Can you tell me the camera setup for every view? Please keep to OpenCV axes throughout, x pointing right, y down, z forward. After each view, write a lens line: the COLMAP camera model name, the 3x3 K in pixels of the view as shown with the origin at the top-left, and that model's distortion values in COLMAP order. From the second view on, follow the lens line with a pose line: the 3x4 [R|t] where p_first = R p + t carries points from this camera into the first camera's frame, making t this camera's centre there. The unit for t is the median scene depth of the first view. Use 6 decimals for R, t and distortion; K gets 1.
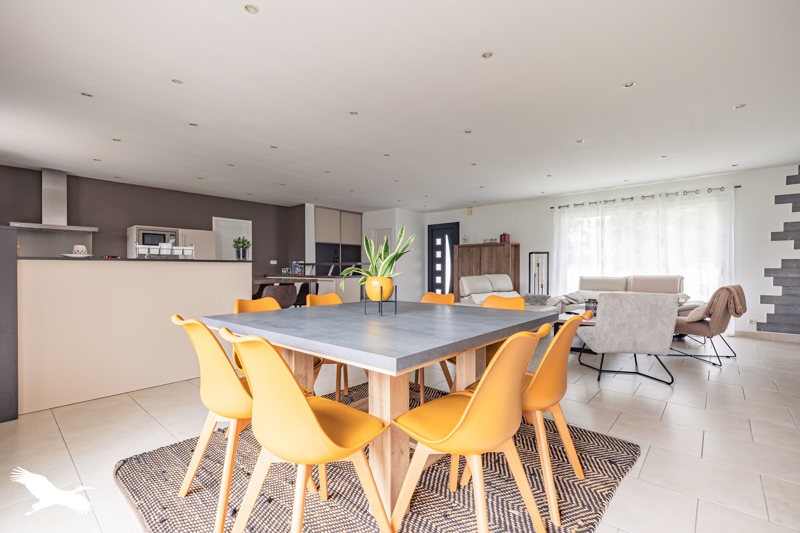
lens RADIAL K [[361.3, 0, 401.0], [0, 361.3, 270.1], [0, 0, 1]] dist [0.010398, -0.000495]
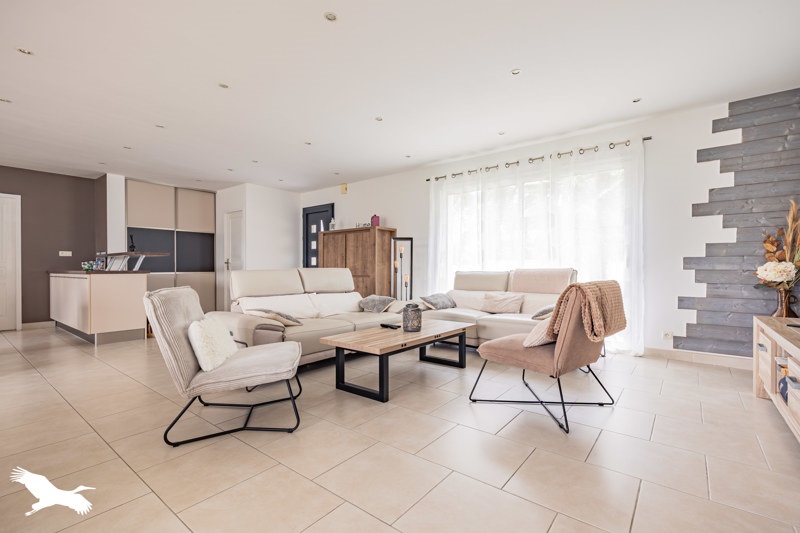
lens RADIAL K [[361.3, 0, 398.5], [0, 361.3, 269.2], [0, 0, 1]] dist [0.010398, -0.000495]
pose [[0.999176, -0.001441, 0.040571, 0.354386], [0.001432, 0.999999, 0.000245, 0.013519], [-0.040572, -0.000187, 0.999177, 0.278021]]
